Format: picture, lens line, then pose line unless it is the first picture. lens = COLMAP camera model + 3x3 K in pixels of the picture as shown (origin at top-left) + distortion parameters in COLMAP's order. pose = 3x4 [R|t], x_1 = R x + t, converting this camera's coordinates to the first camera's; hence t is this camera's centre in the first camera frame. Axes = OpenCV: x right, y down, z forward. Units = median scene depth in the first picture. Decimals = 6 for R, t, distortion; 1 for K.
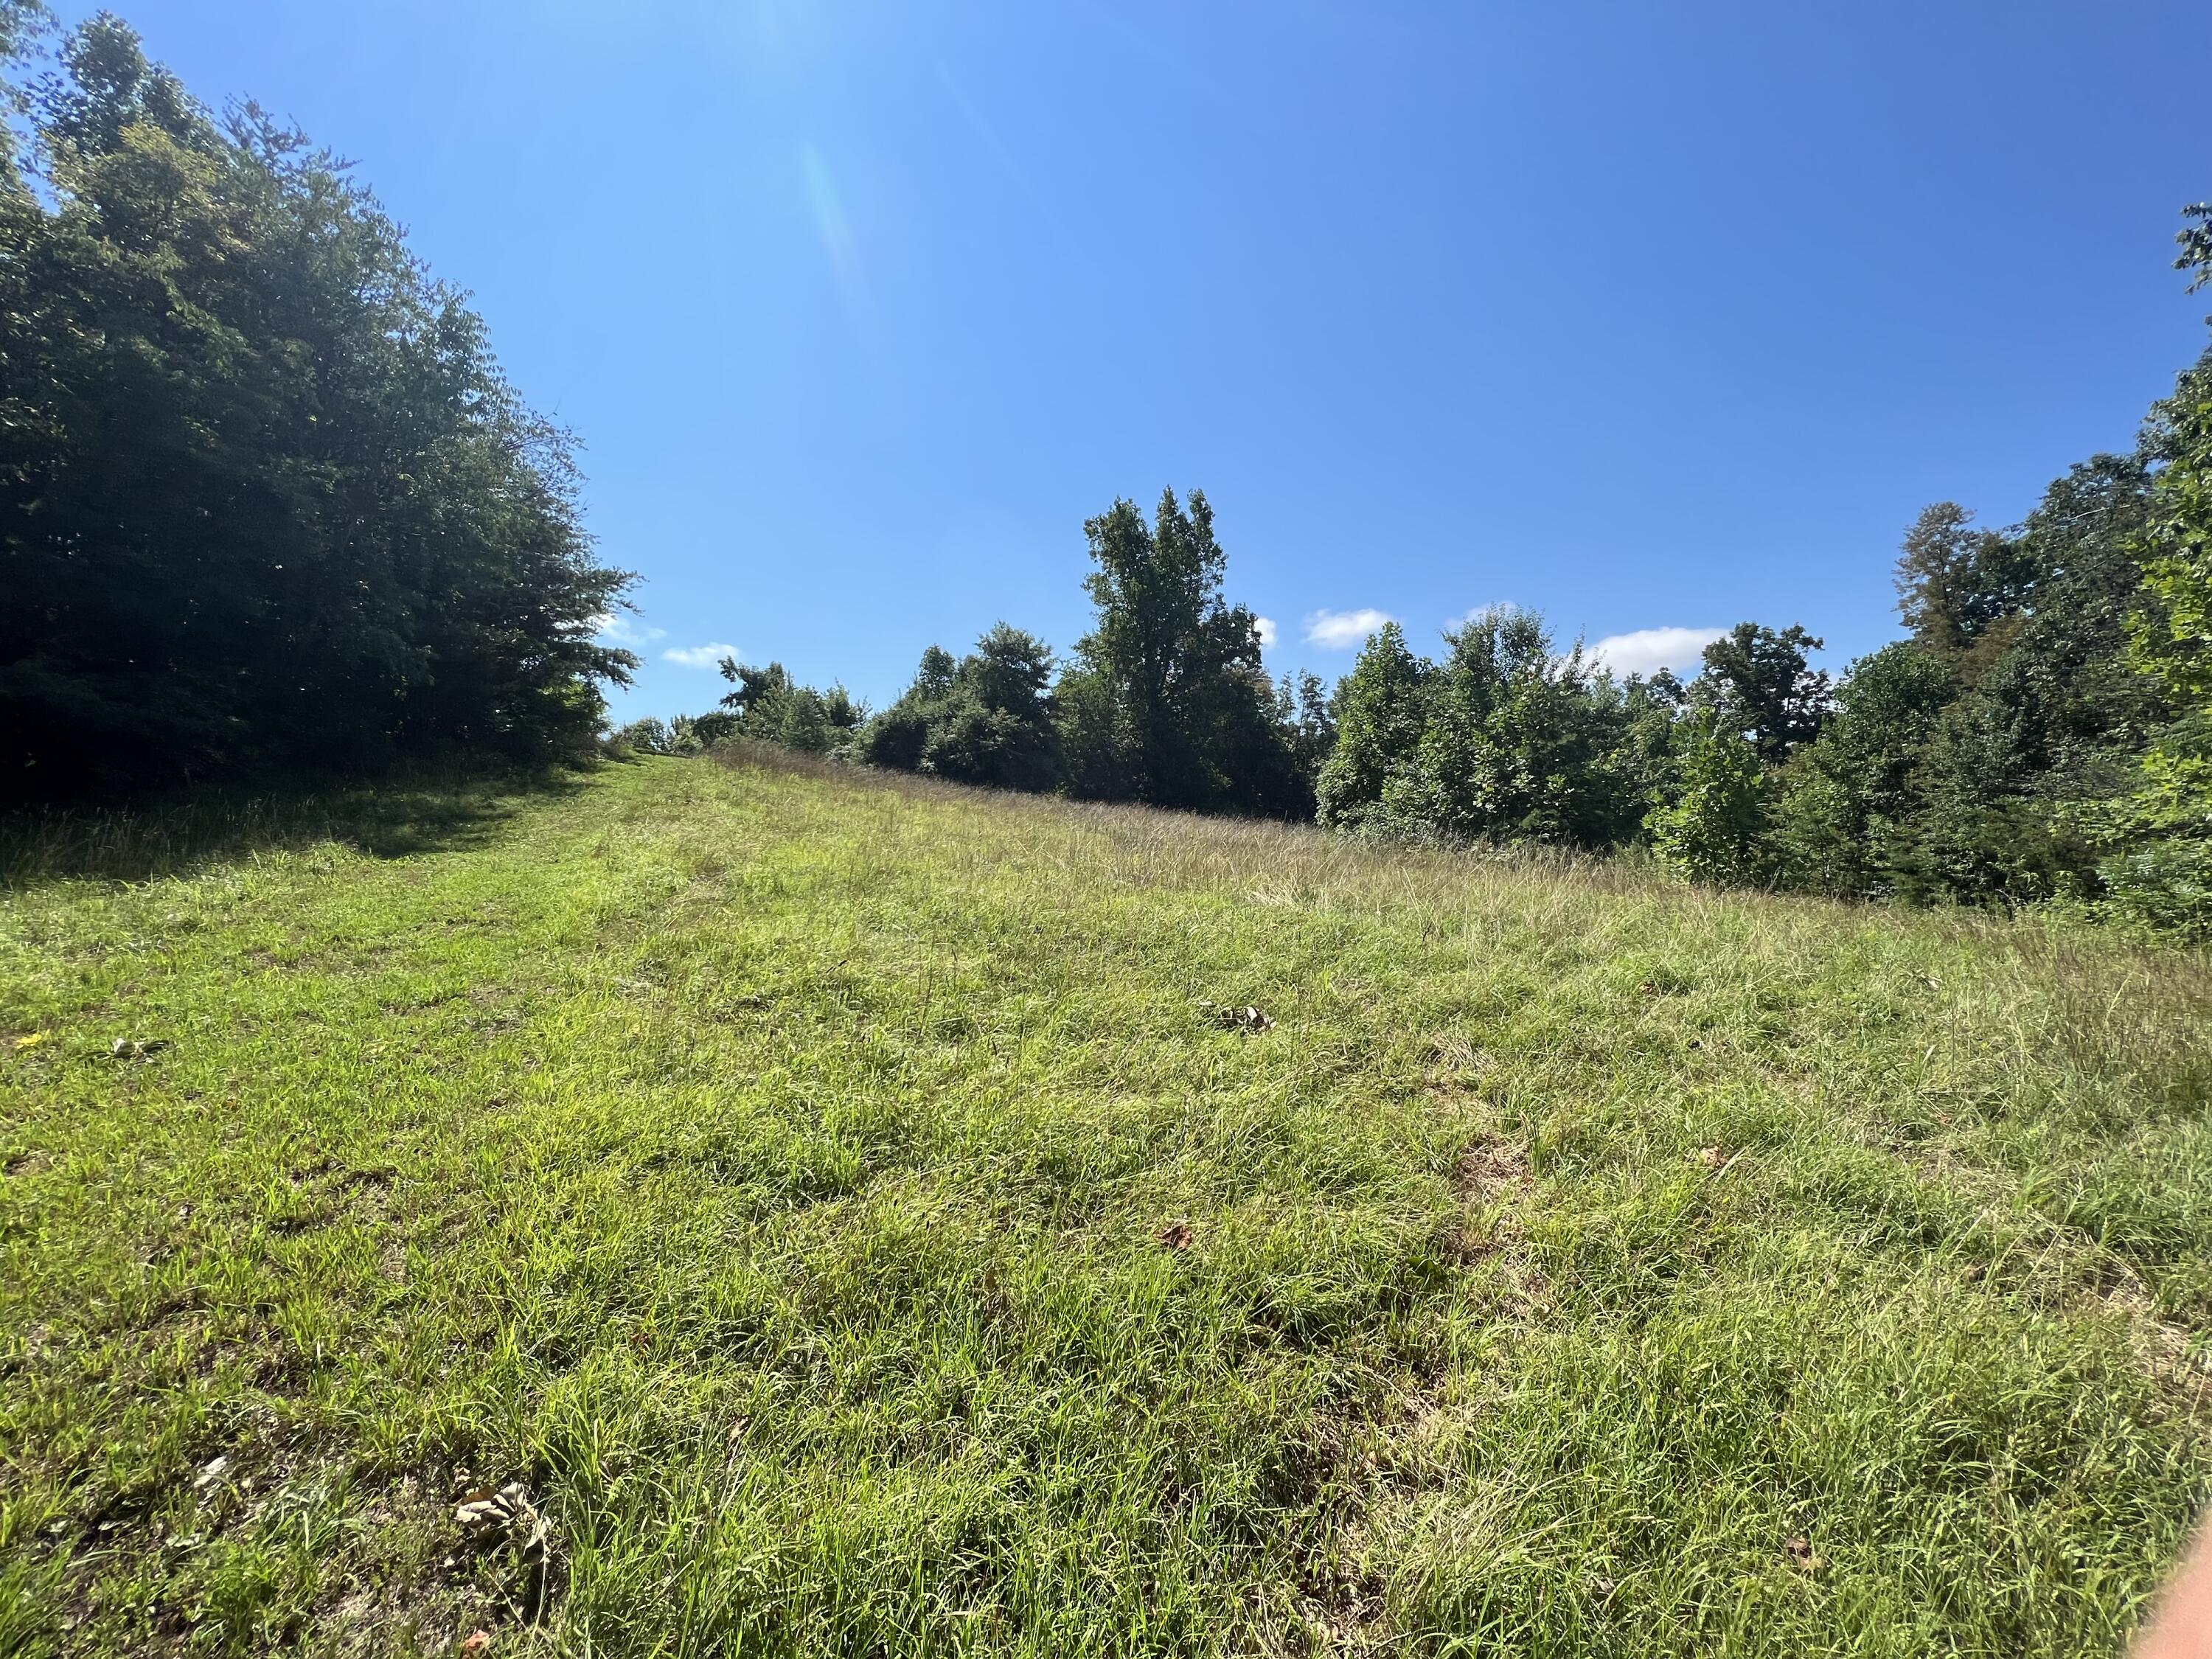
lens RADIAL K [[899.3, 0, 1106.0], [0, 899.3, 829.5], [0, 0, 1]] dist [-0.003305, -0.000538]
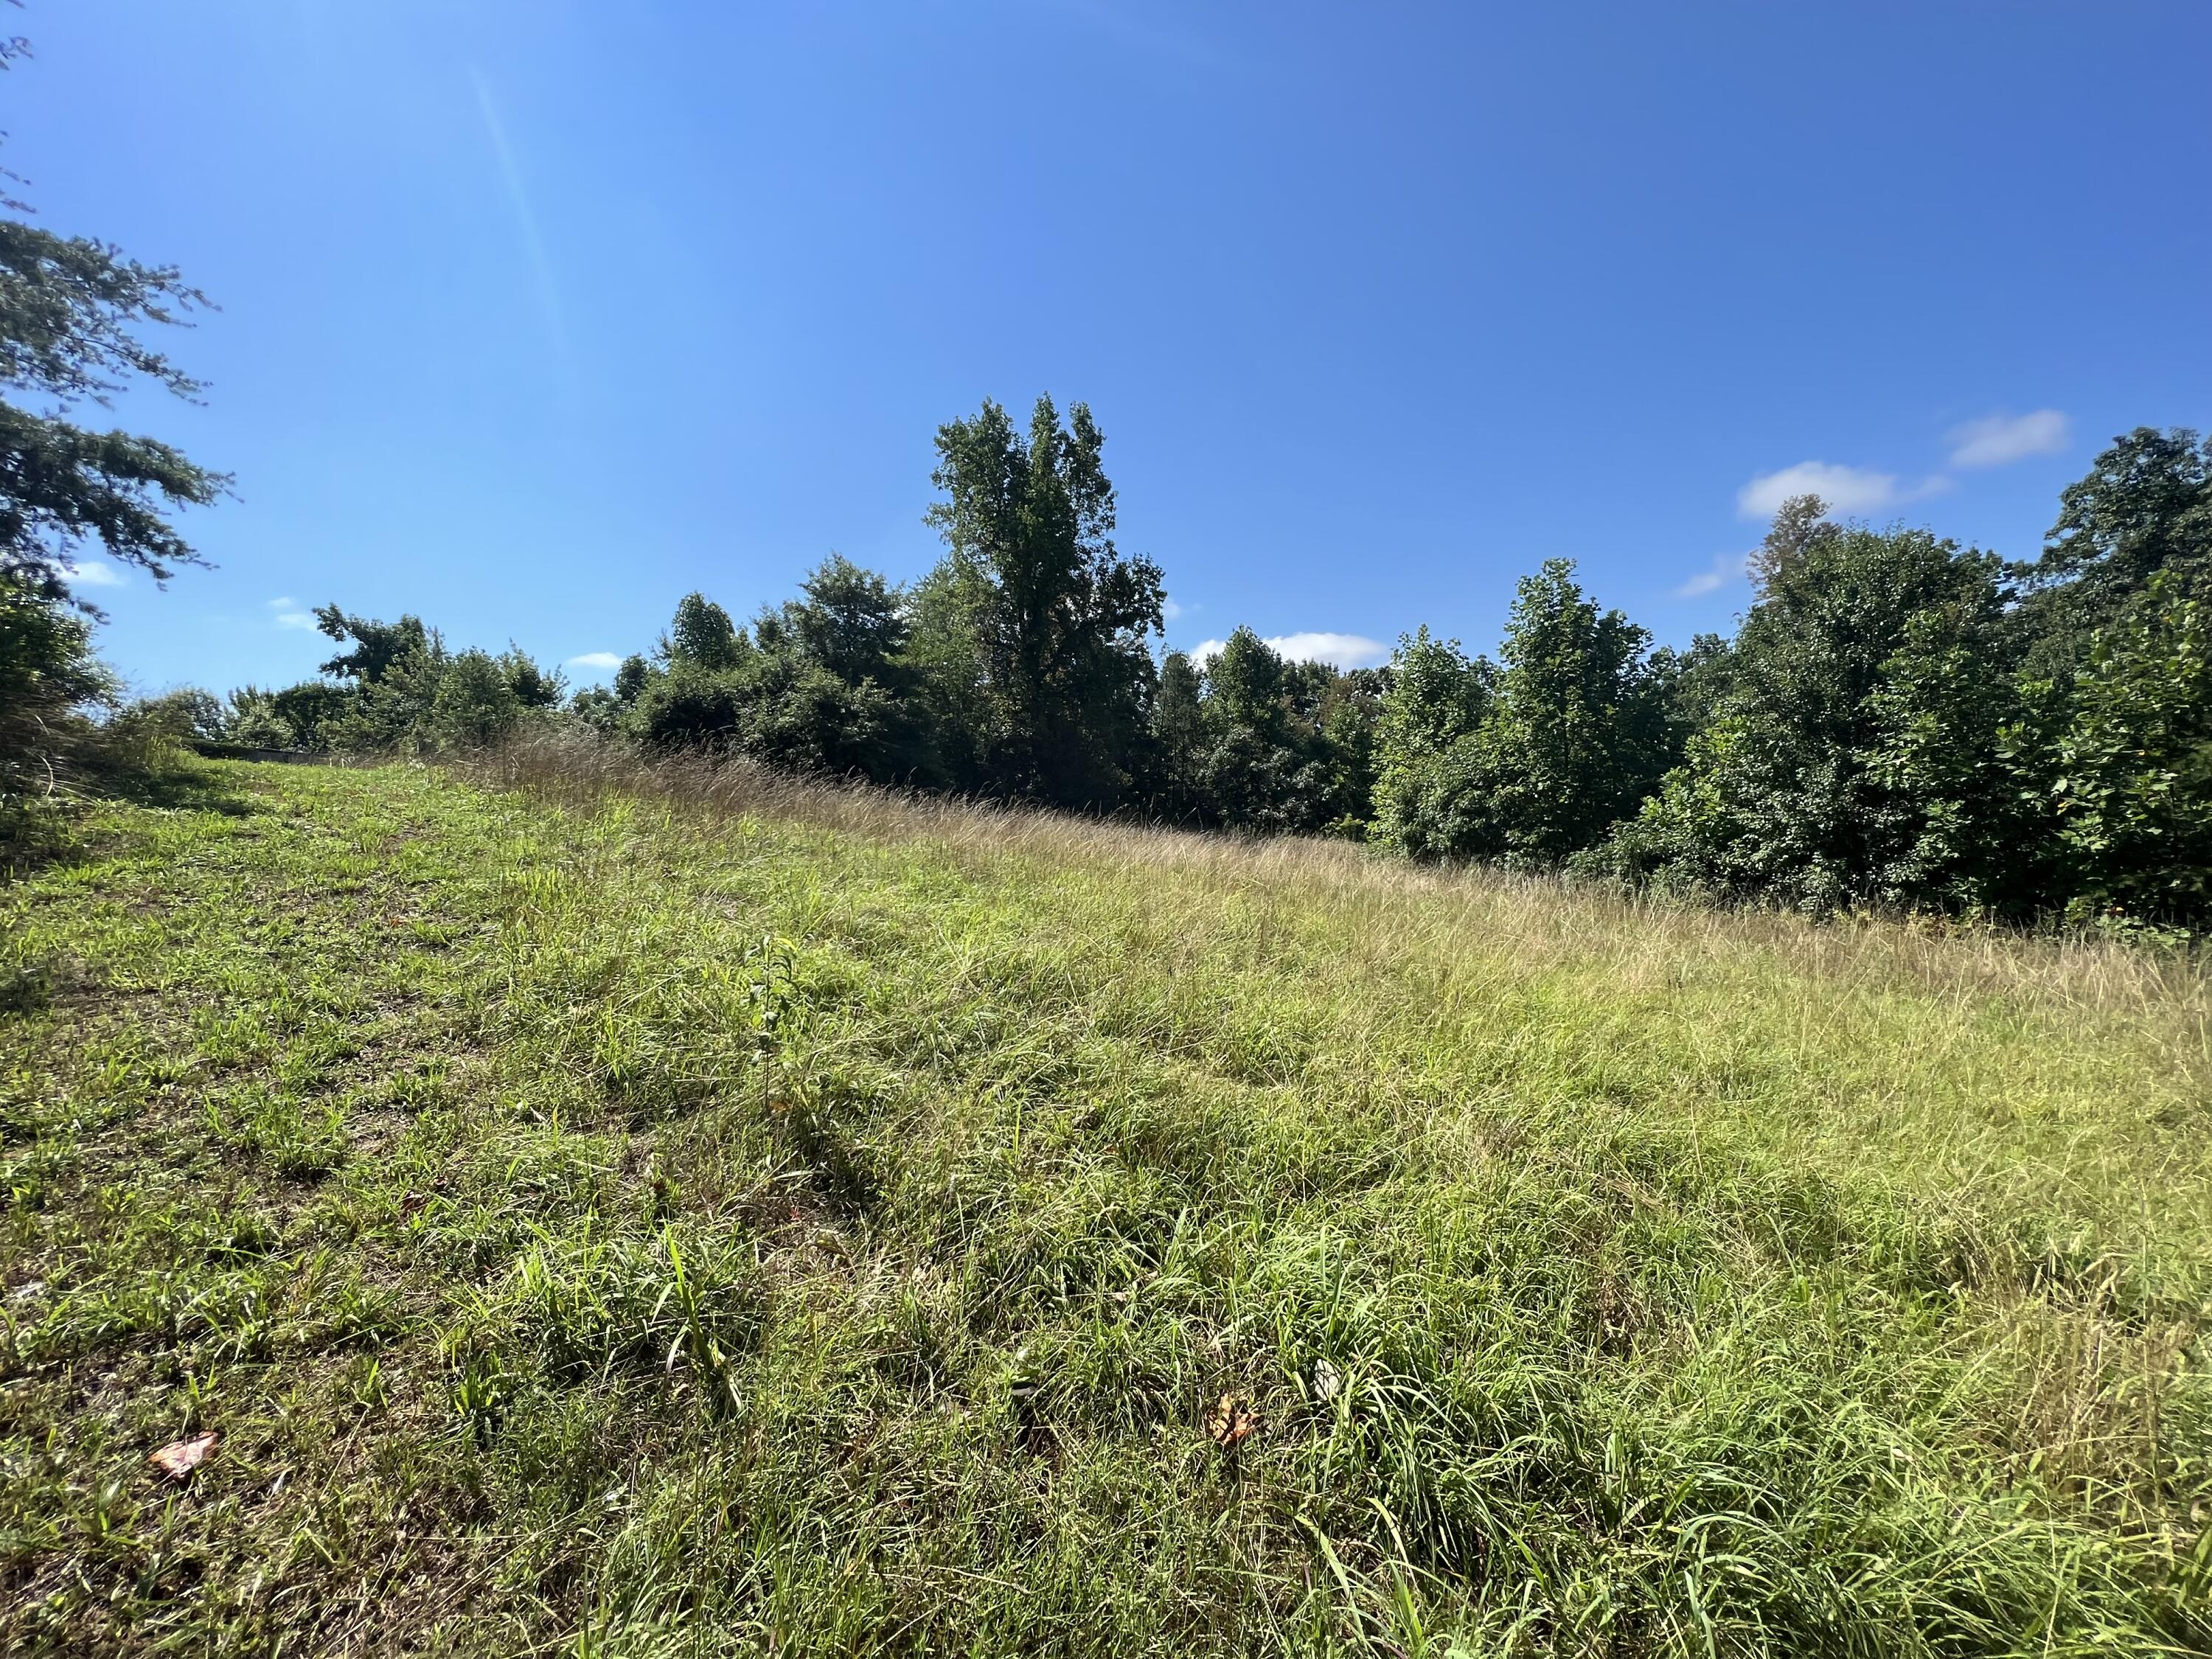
lens RADIAL K [[899.3, 0, 1106.0], [0, 899.3, 829.5], [0, 0, 1]] dist [-0.003305, -0.000538]
pose [[0.946384, -0.033344, 0.321317, -0.139581], [0.028581, 0.999401, 0.019532, -0.025065], [-0.321776, -0.009301, 0.946770, 0.255748]]
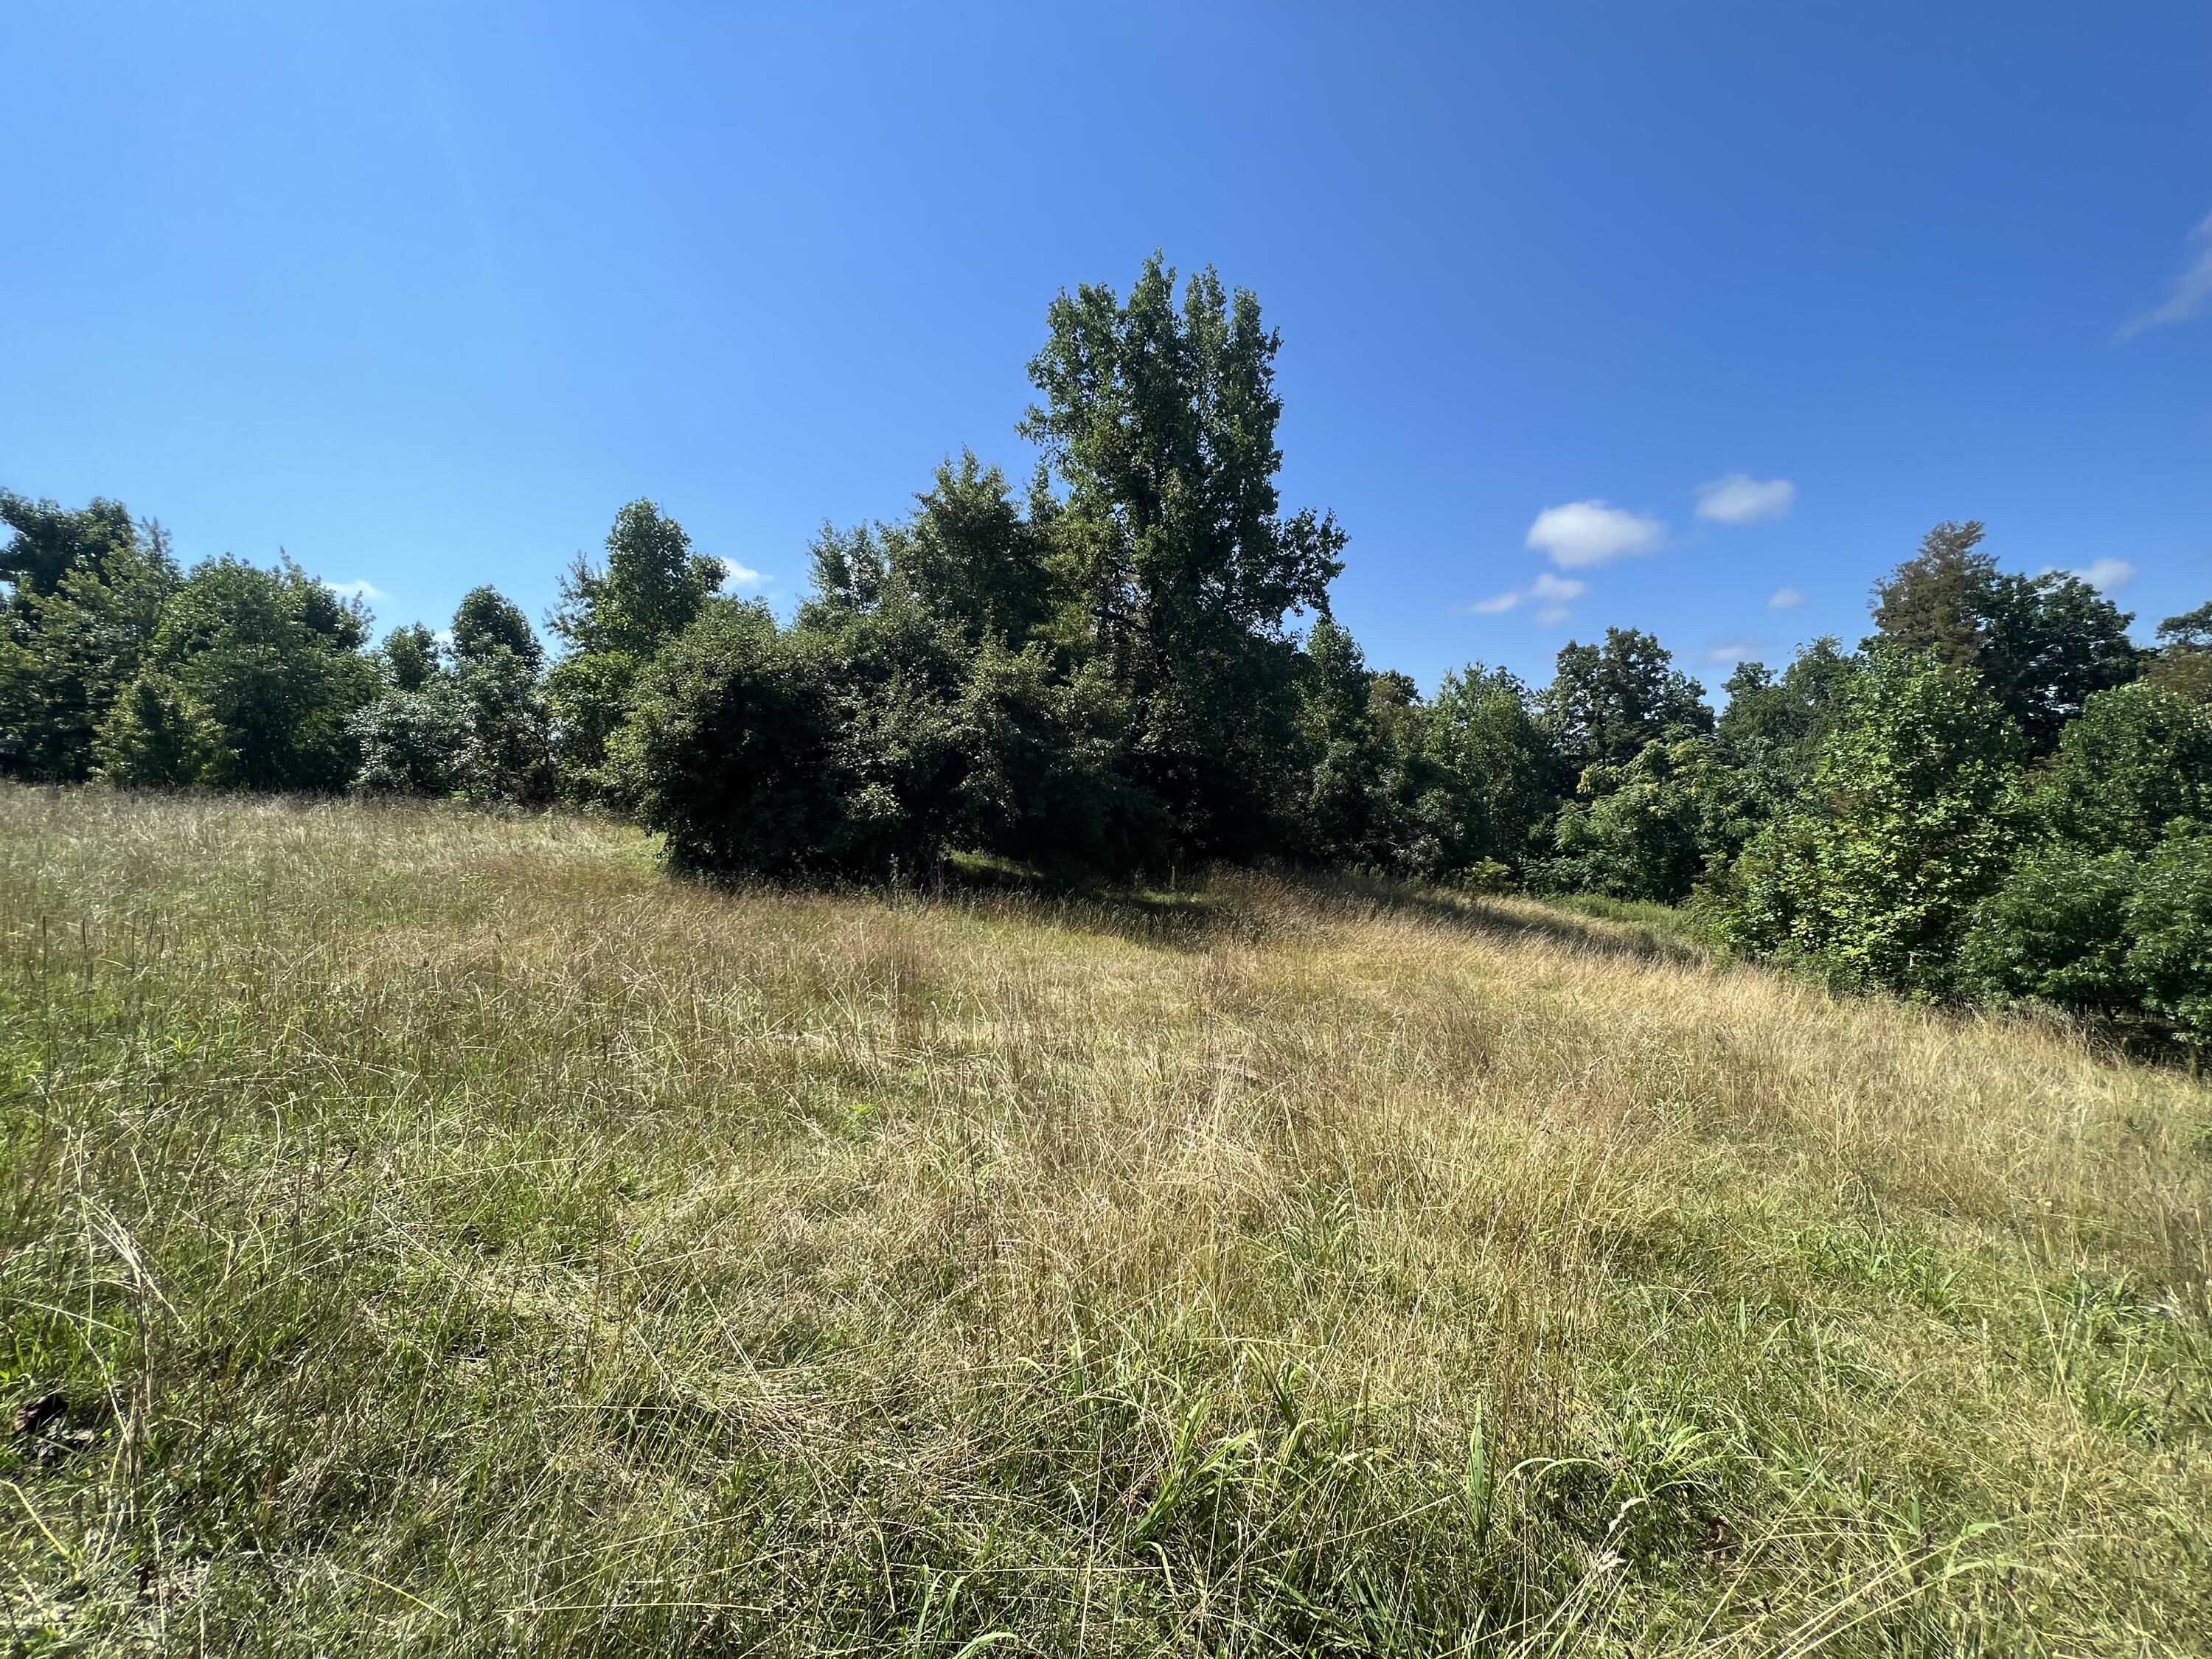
lens RADIAL K [[899.3, 0, 1106.0], [0, 899.3, 829.5], [0, 0, 1]] dist [-0.003305, -0.000538]
pose [[0.865279, -0.009958, 0.501193, -0.259176], [-0.013979, 0.998935, 0.043981, -0.066460], [-0.501096, -0.045062, 0.864217, 0.546201]]
